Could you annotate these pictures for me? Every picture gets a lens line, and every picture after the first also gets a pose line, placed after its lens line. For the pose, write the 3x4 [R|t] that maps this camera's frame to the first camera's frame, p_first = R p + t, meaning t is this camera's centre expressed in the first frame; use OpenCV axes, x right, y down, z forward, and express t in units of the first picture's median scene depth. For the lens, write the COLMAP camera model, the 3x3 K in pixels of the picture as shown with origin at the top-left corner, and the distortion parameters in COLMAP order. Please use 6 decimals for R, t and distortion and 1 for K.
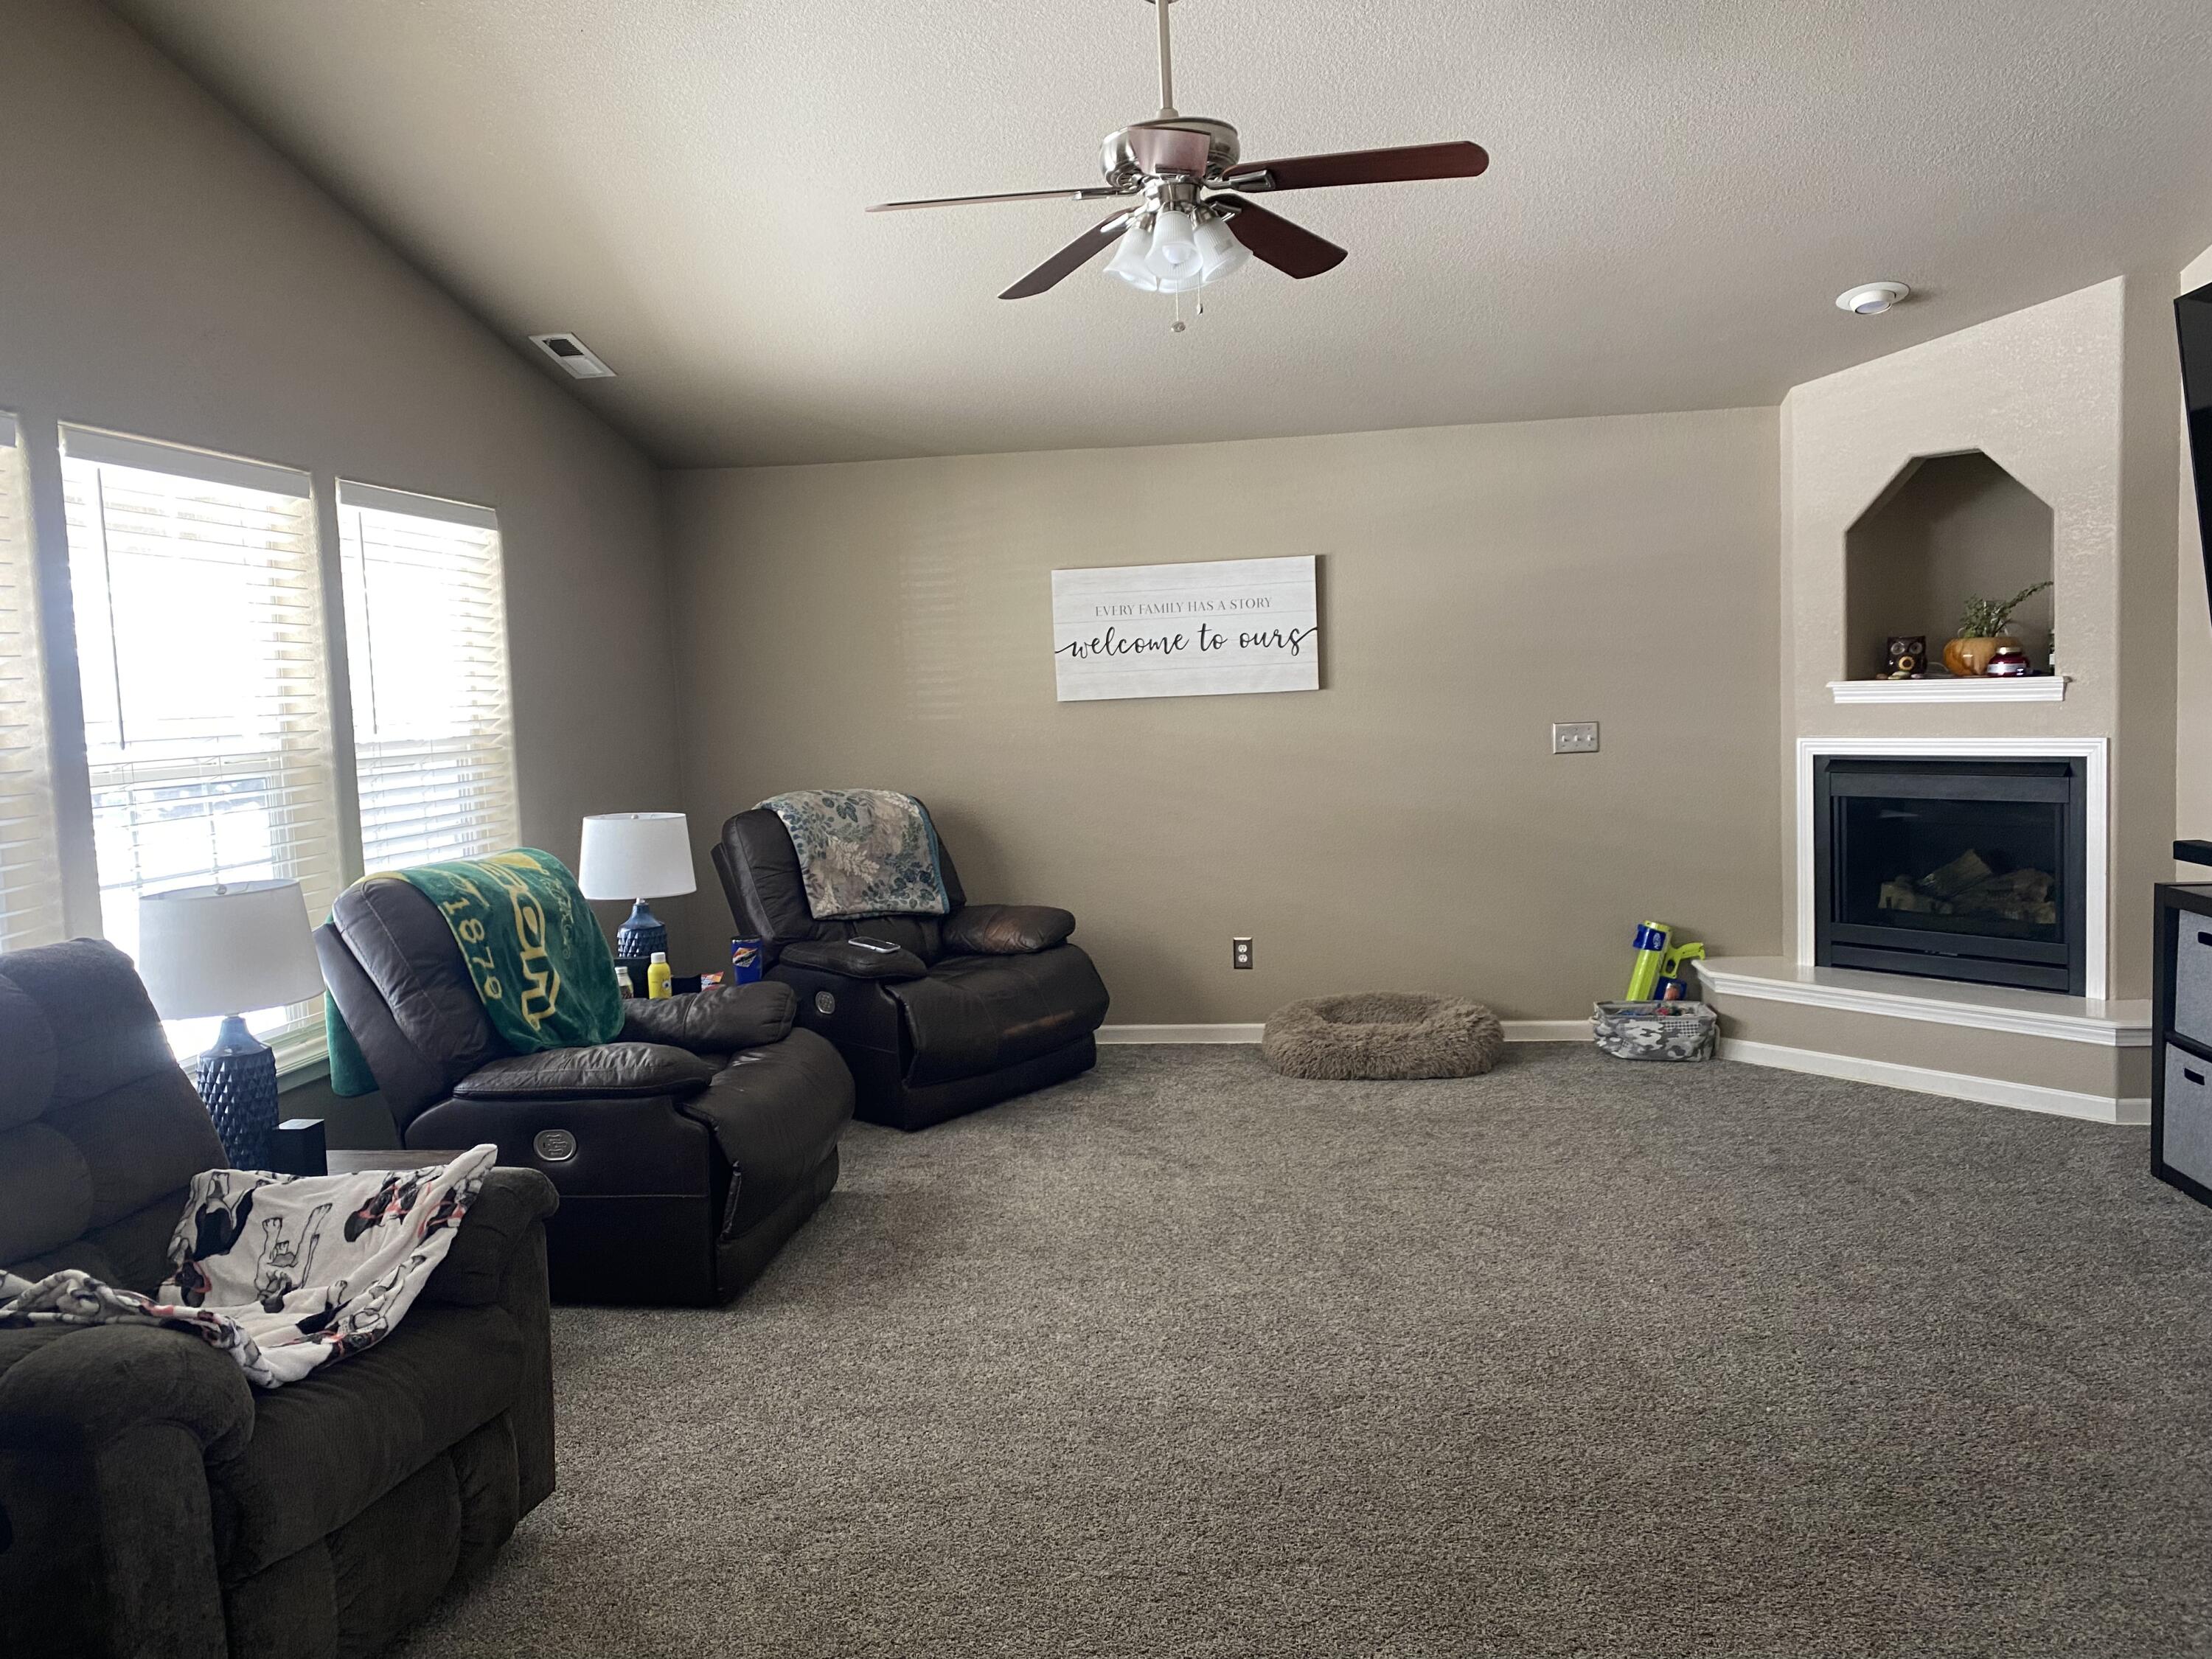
lens RADIAL K [[1667.1, 0, 1094.4], [0, 1667.1, 829.5], [0, 0, 1]] dist [0.147067, -0.387293]
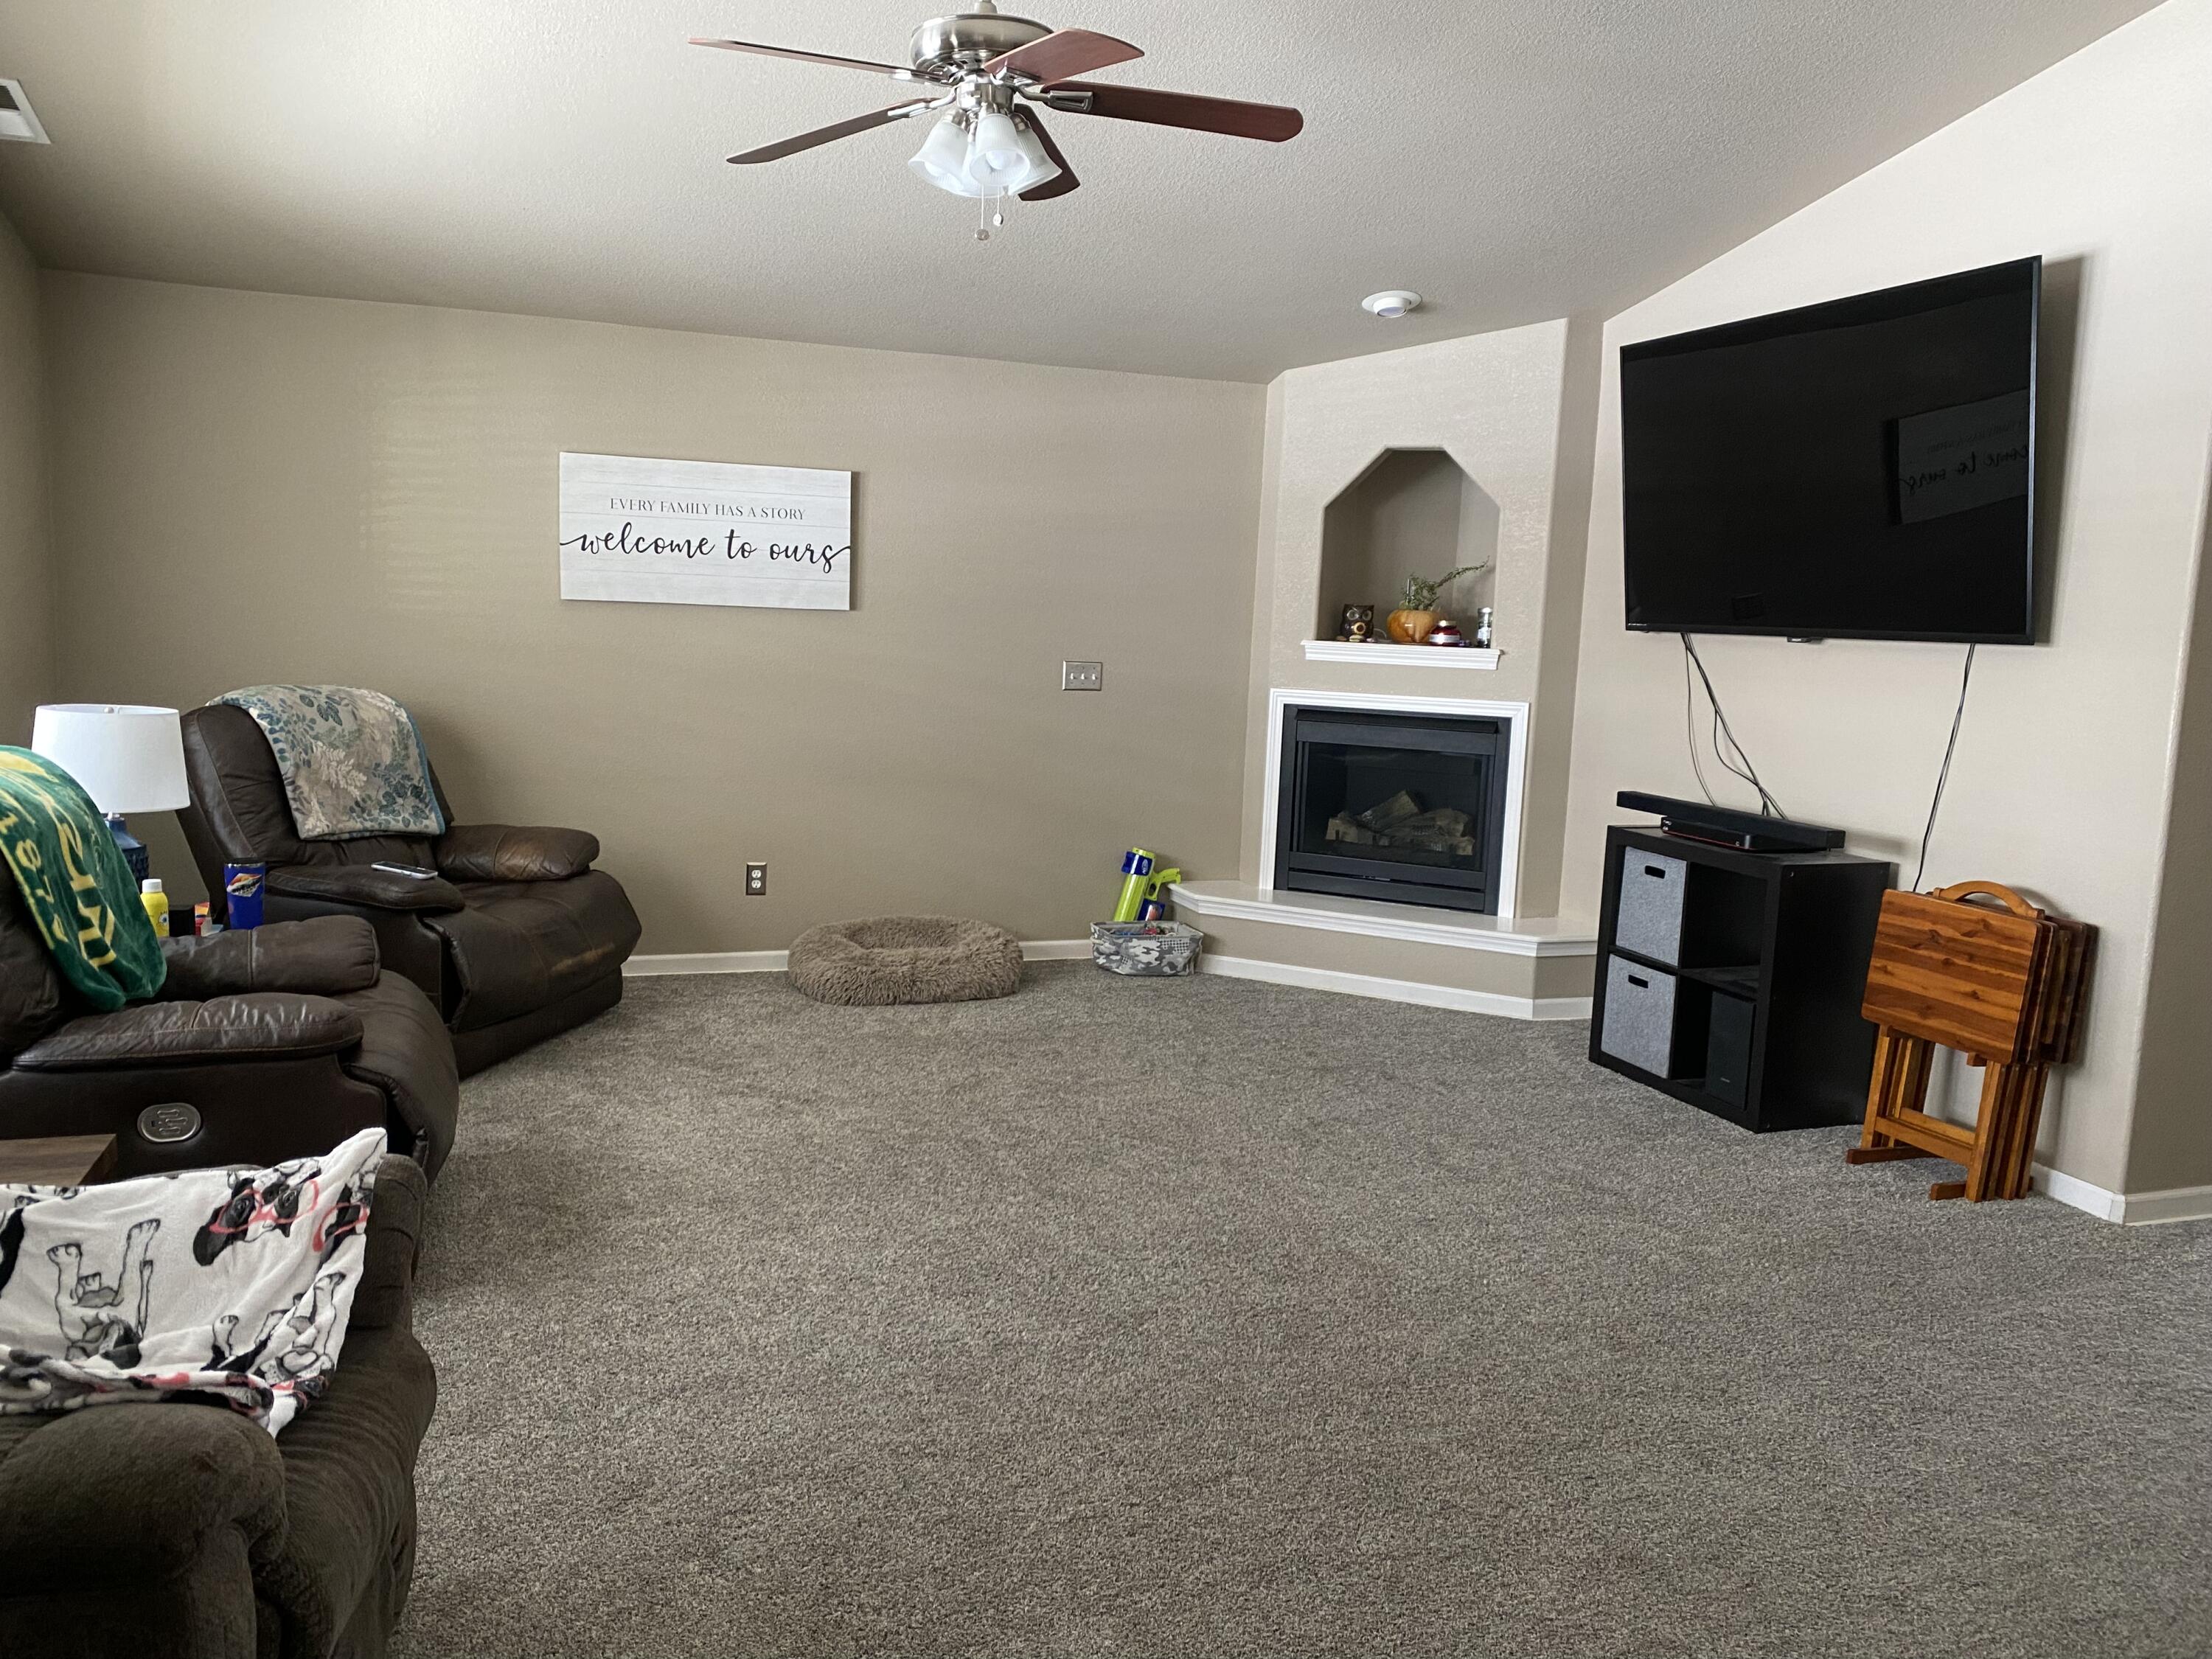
lens RADIAL K [[1664.5, 0, 1129.8], [0, 1664.5, 829.6], [0, 0, 1]] dist [0.060563, -0.147994]
pose [[0.880467, 0.013829, 0.473905, -0.197375], [-0.037458, 0.998479, 0.040456, -0.001018], [-0.472625, -0.053372, 0.879646, 0.062528]]
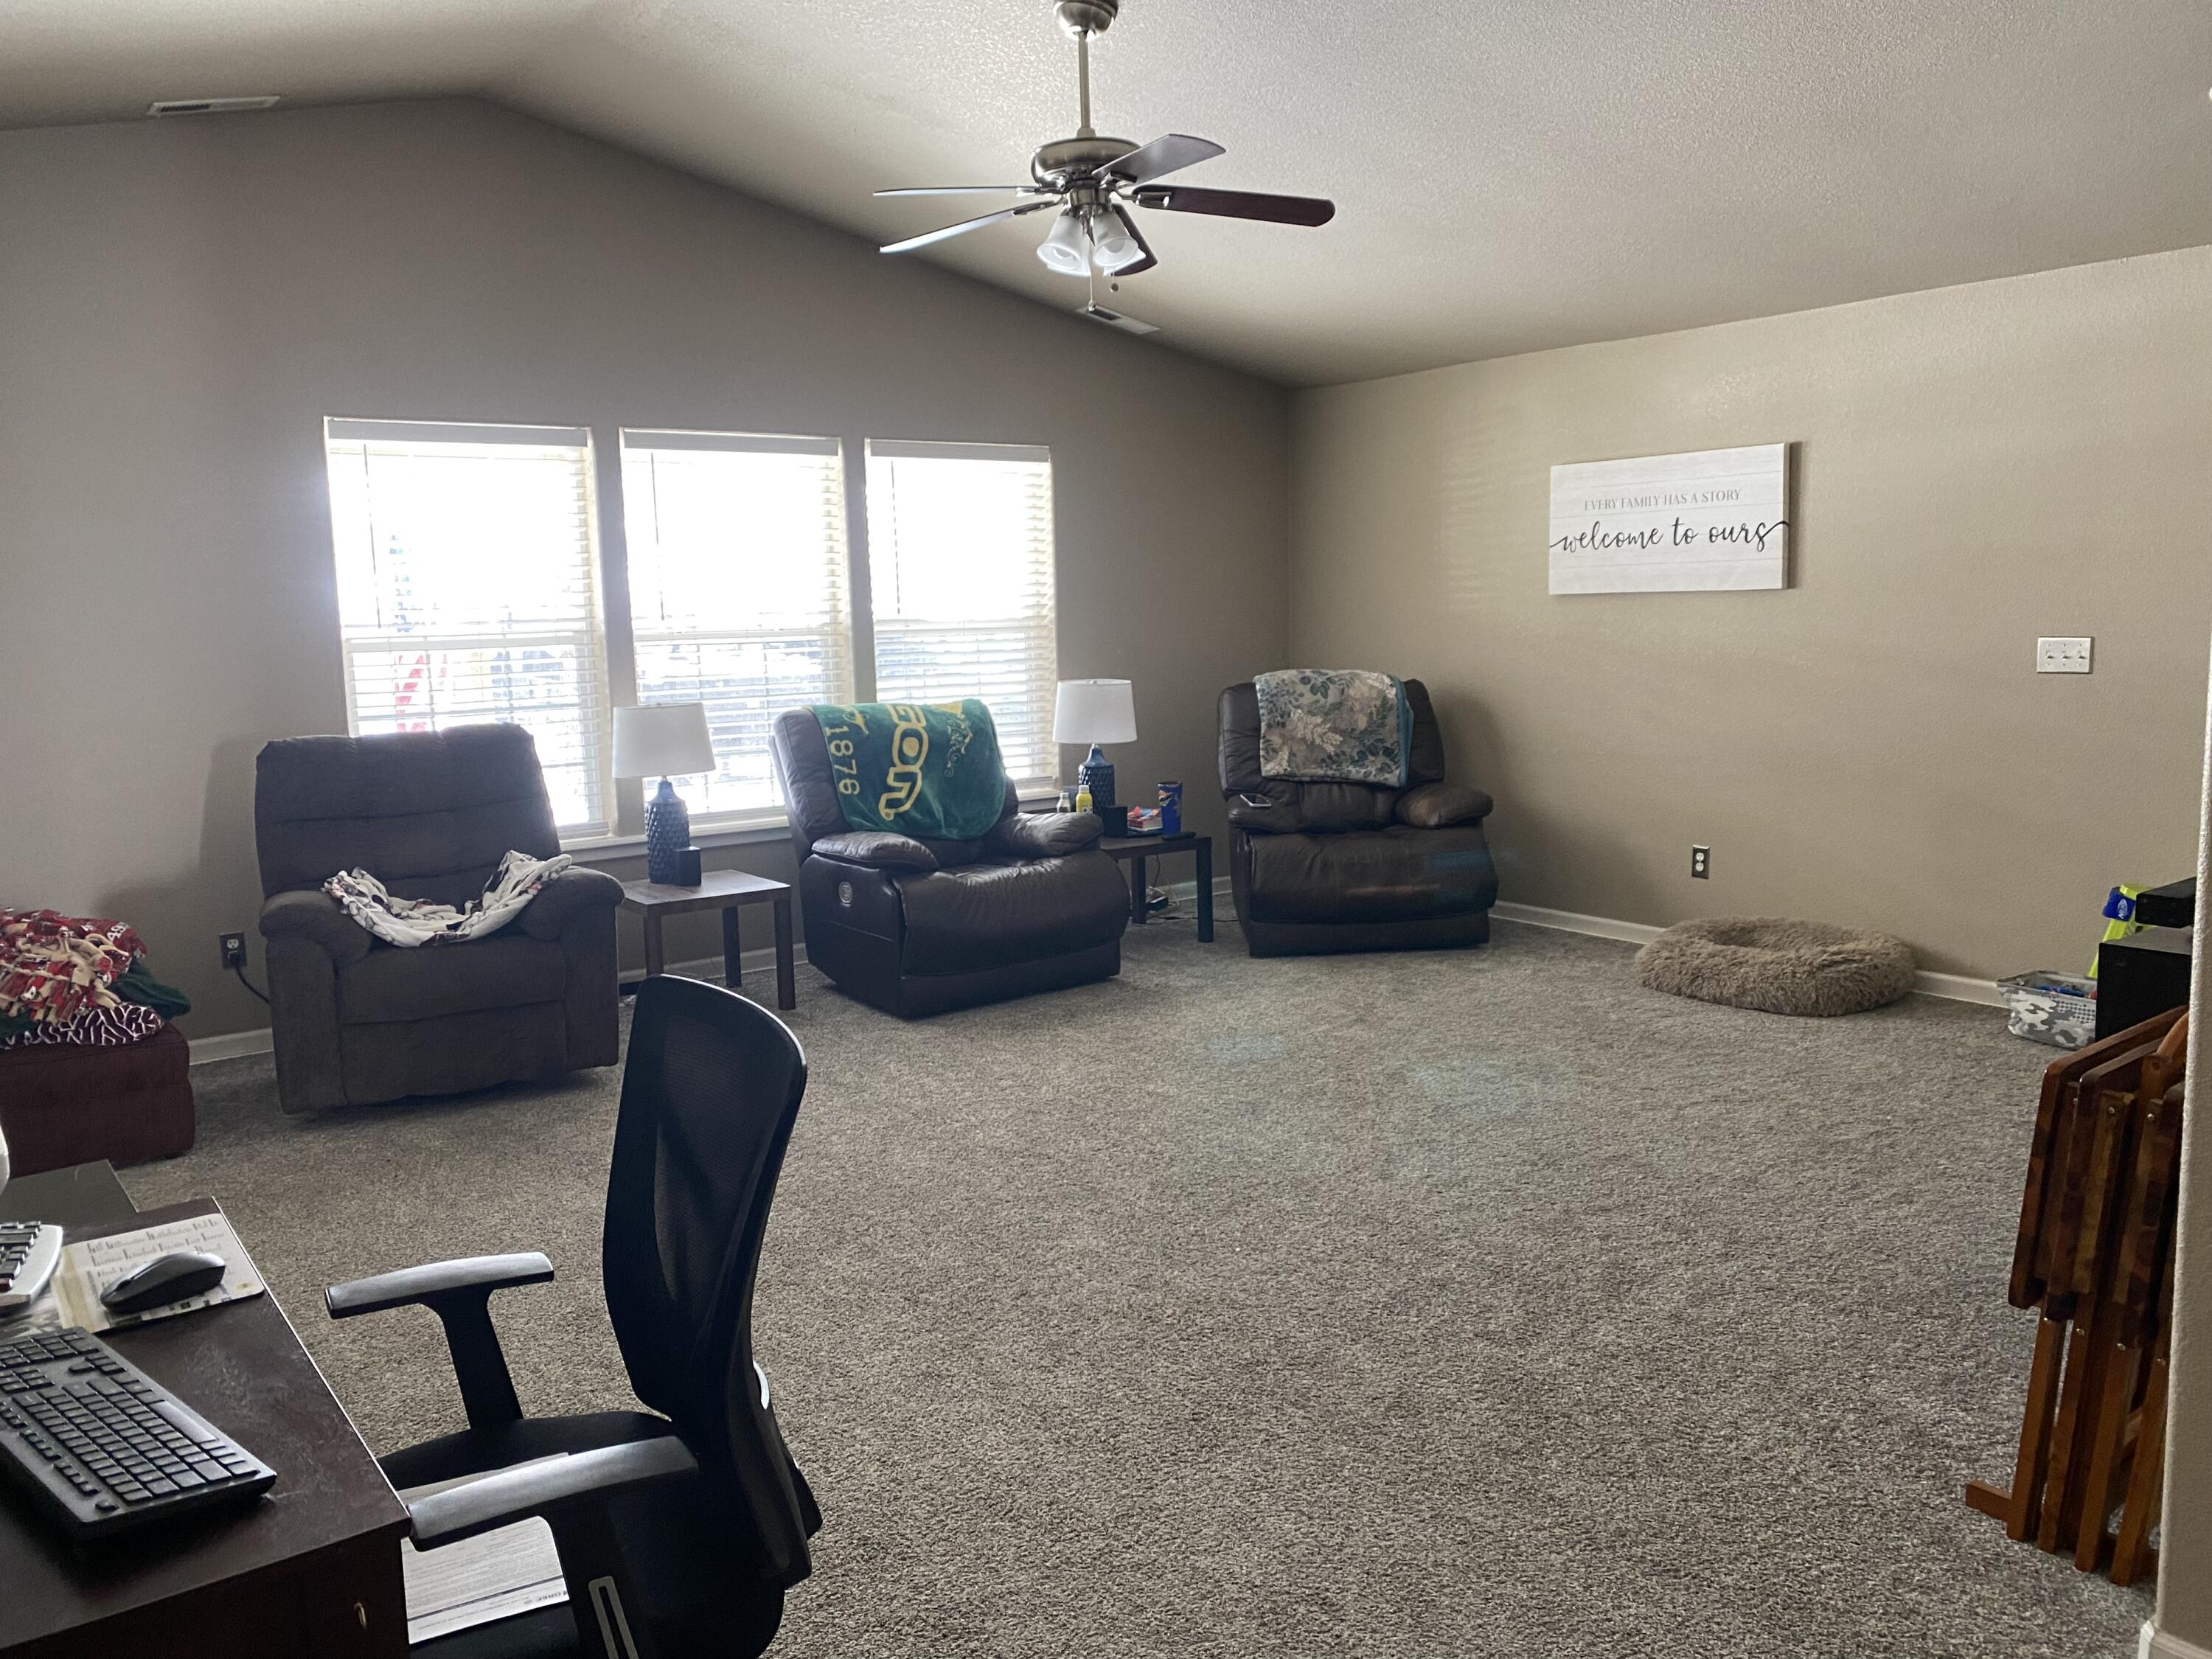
lens RADIAL K [[1667.1, 0, 1094.4], [0, 1667.1, 829.5], [0, 0, 1]] dist [0.147067, -0.387293]
pose [[0.693378, 0.122002, -0.710170, 0.597814], [-0.063870, 0.992089, 0.108074, -0.030544], [0.717738, -0.029578, 0.695685, 0.078100]]
